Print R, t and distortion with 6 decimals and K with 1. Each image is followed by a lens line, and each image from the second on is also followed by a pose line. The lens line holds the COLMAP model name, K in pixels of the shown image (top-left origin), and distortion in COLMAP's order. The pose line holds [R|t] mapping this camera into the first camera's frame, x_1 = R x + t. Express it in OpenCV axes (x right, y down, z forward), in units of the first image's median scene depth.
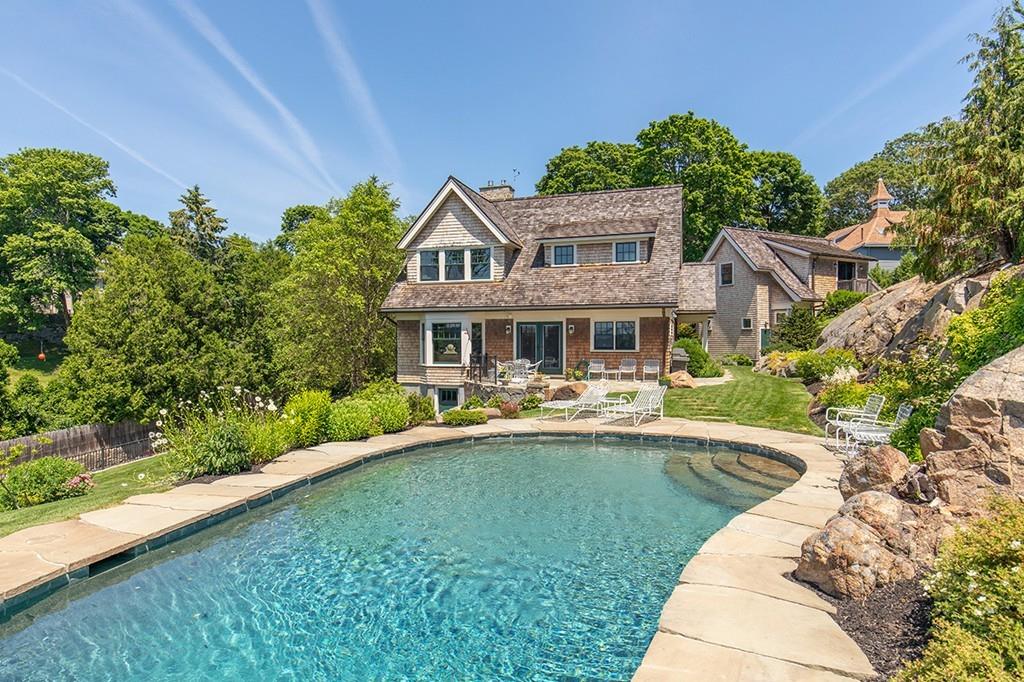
lens RADIAL K [[554.9, 0, 514.8], [0, 554.9, 348.7], [0, 0, 1]] dist [-0.001759, -0.000425]
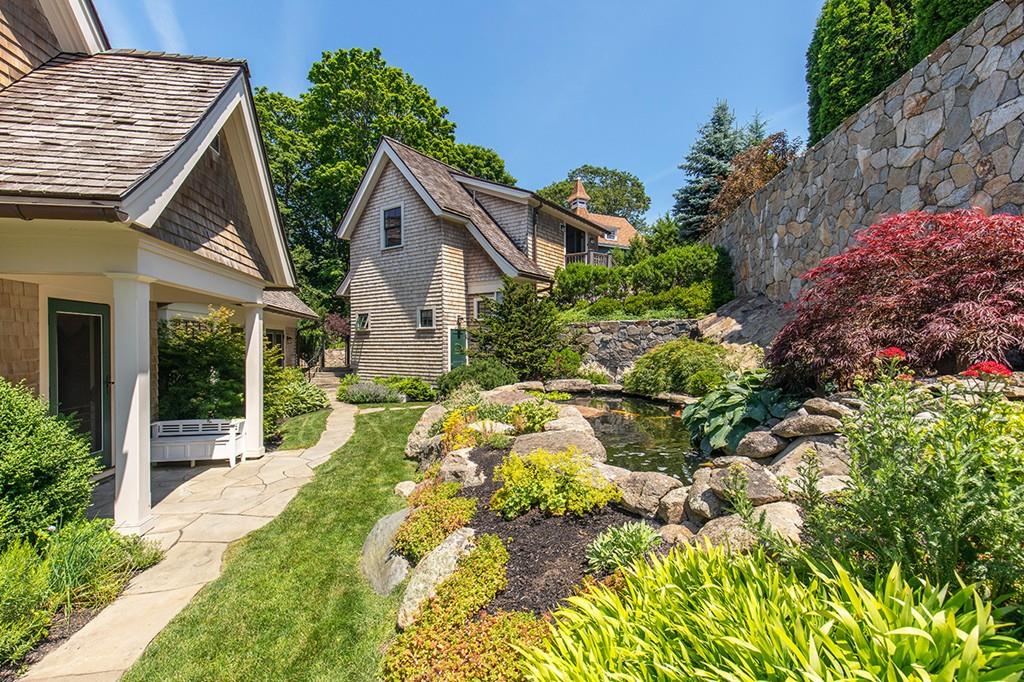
lens RADIAL K [[554.9, 0, 512.1], [0, 554.9, 342.6], [0, 0, 1]] dist [-0.001759, -0.000425]
pose [[0.882839, -0.005960, 0.469638, 0.242369], [0.015030, 0.999766, -0.015566, -0.013281], [-0.469435, 0.020801, 0.882722, 0.496287]]
